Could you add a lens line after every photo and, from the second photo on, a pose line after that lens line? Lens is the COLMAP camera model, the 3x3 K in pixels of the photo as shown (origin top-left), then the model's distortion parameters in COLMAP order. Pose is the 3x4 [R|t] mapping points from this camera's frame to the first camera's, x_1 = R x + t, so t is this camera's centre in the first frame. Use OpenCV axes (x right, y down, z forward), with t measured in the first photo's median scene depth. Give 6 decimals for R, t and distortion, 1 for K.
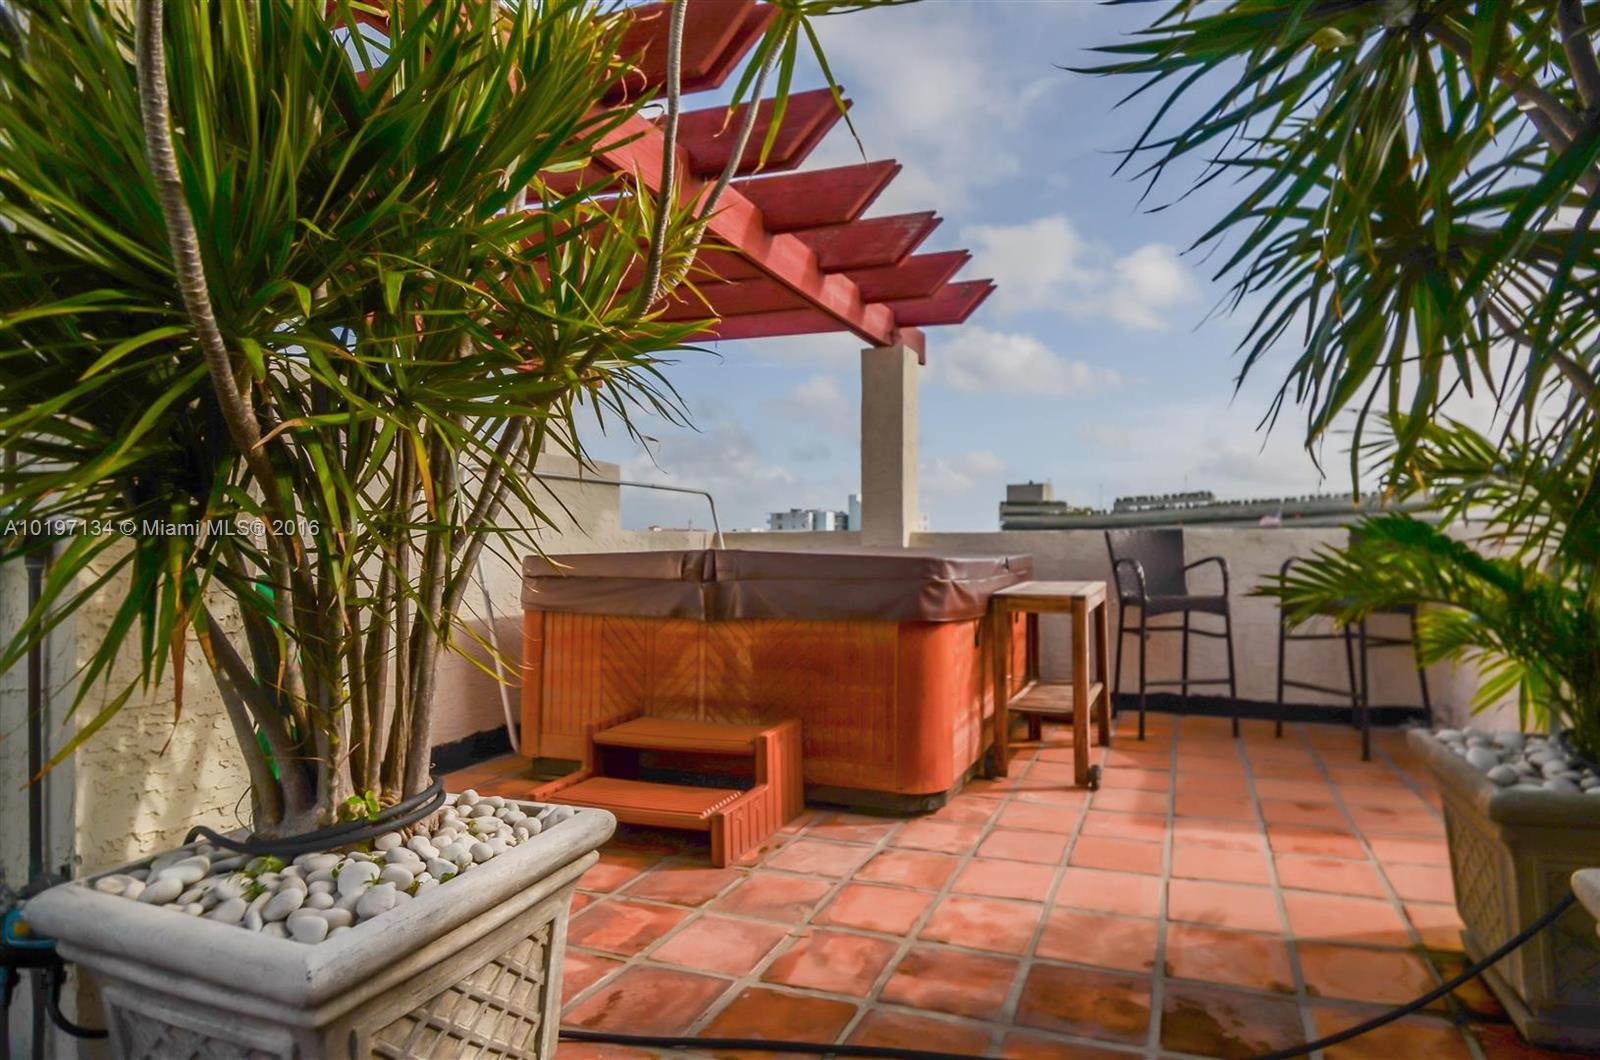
lens RADIAL K [[873.4, 0, 803.6], [0, 873.4, 511.0], [0, 0, 1]] dist [0.001979, -0.022831]
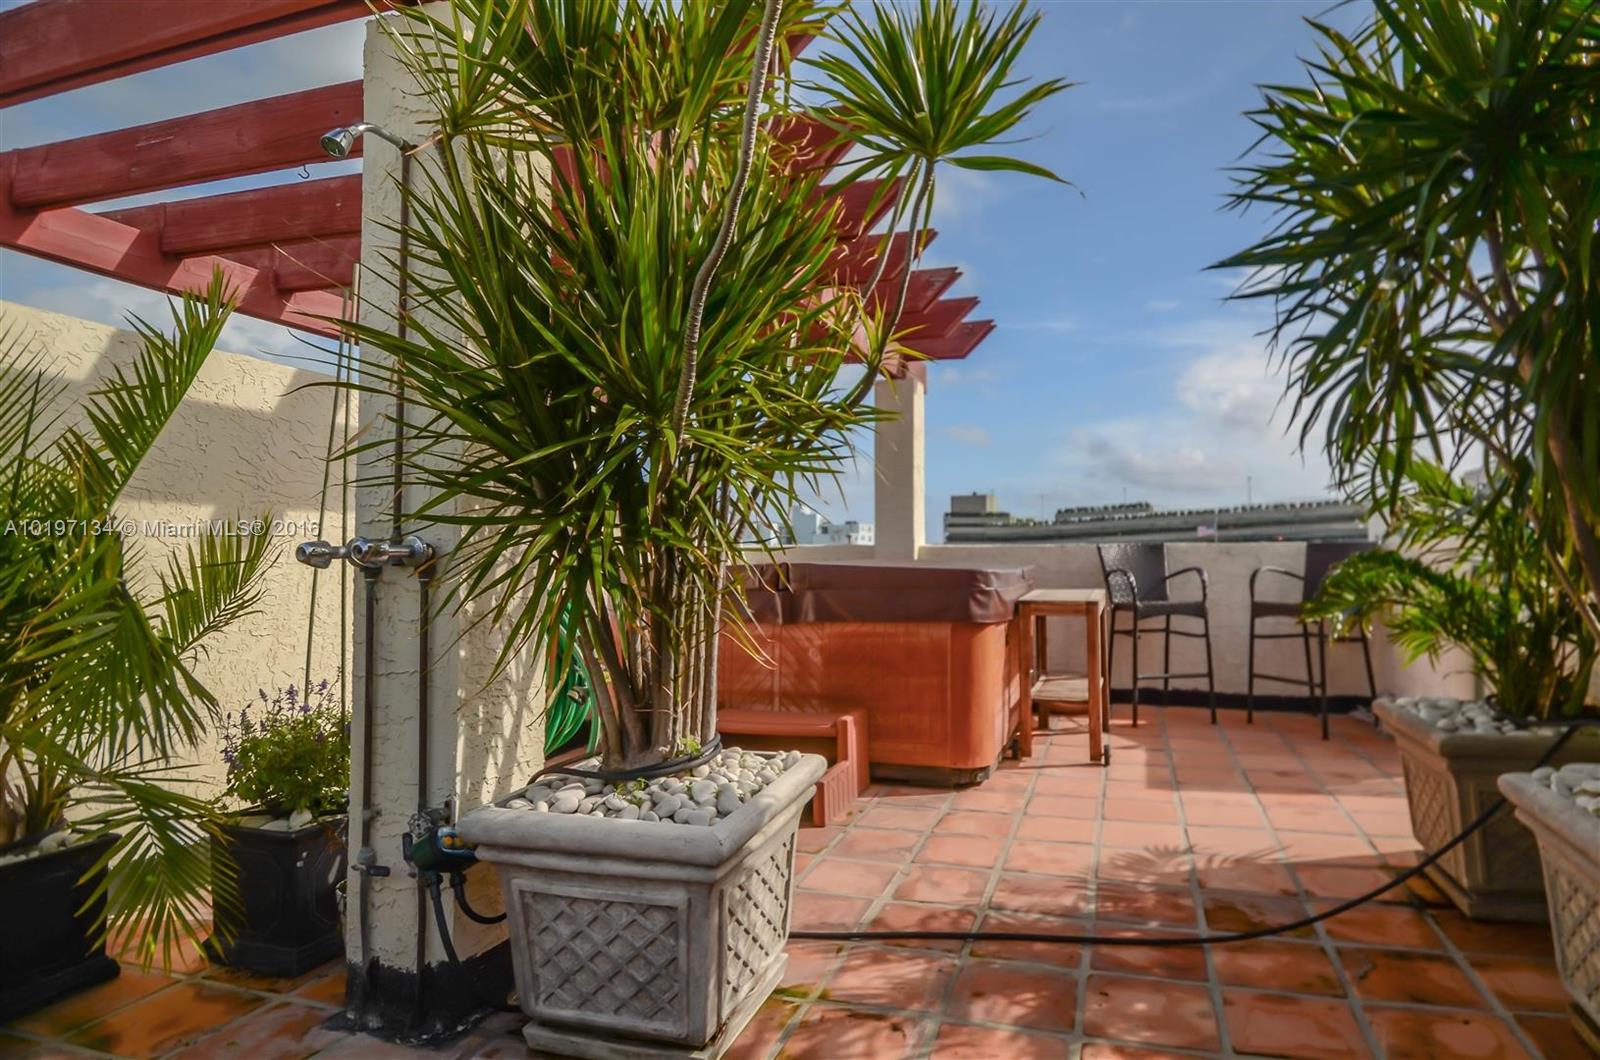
lens RADIAL K [[873.4, 0, 803.6], [0, 873.4, 511.0], [0, 0, 1]] dist [0.001979, -0.022831]
pose [[0.998338, 0.000335, 0.057623, -0.158155], [0.000413, 0.999916, -0.012968, -0.010586], [-0.057622, 0.012971, 0.998254, -0.175222]]
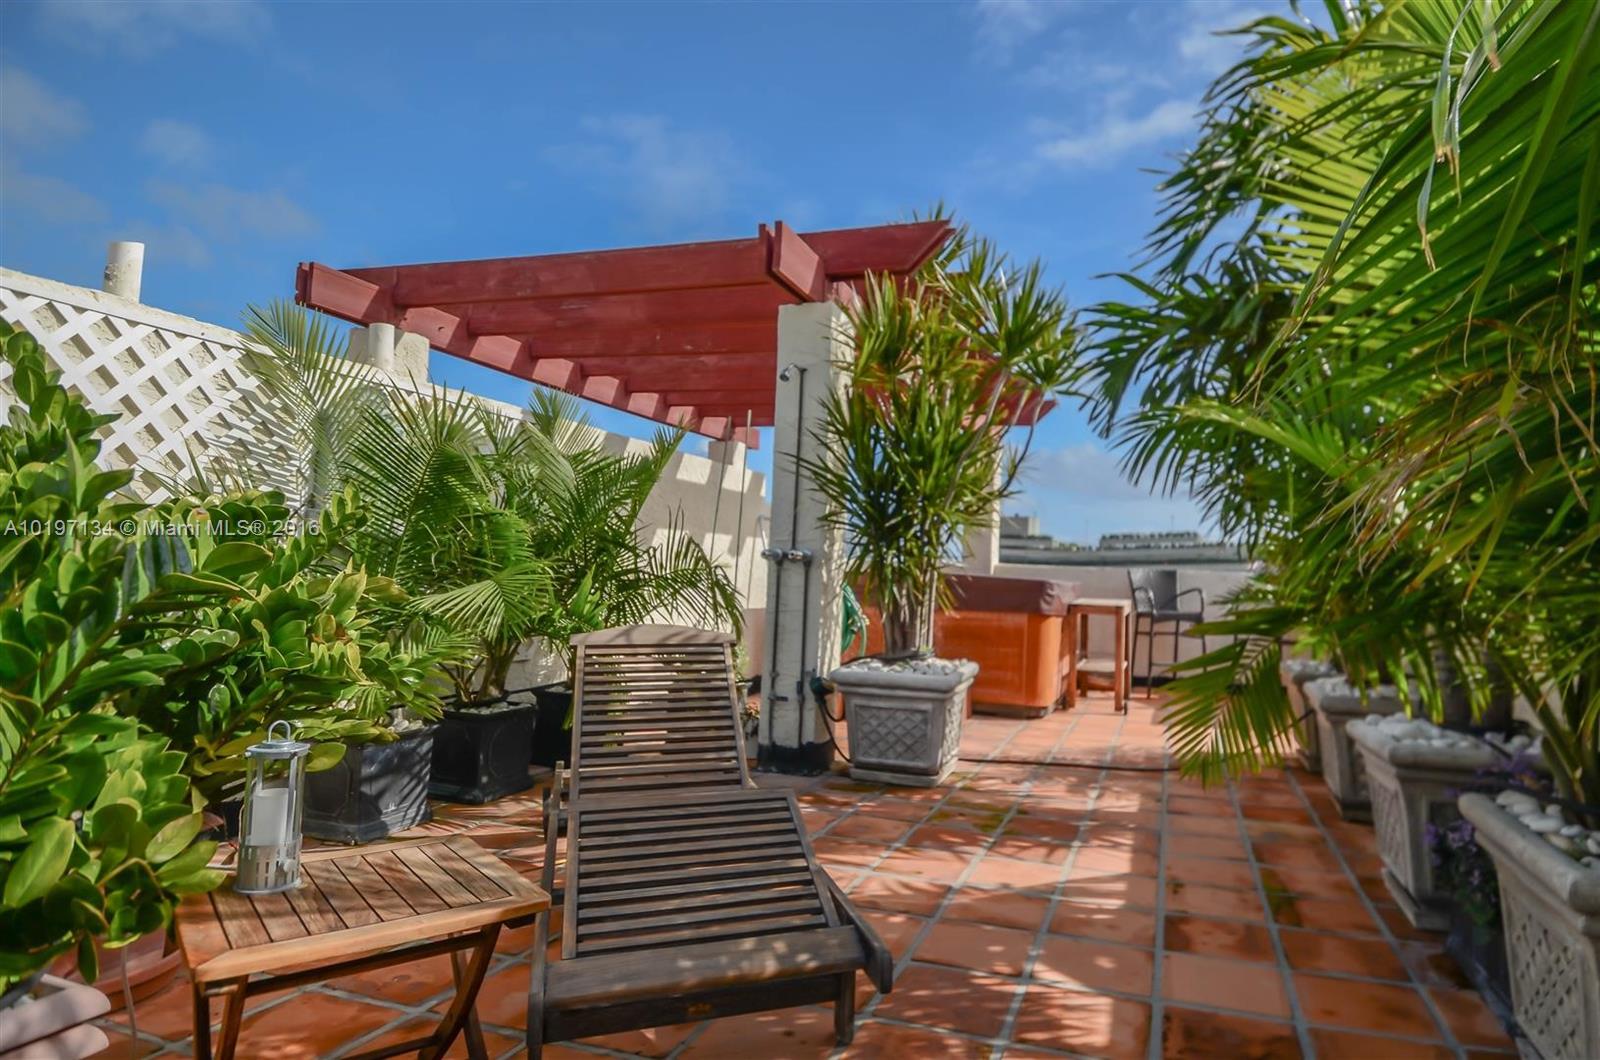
lens RADIAL K [[879.1, 0, 798.1], [0, 879.1, 492.5], [0, 0, 1]] dist [-0.049621, -0.000241]
pose [[0.999009, 0.044286, 0.004536, -0.396409], [-0.044014, 0.997855, -0.048466, -0.019849], [-0.006673, 0.048219, 0.998815, -0.866682]]
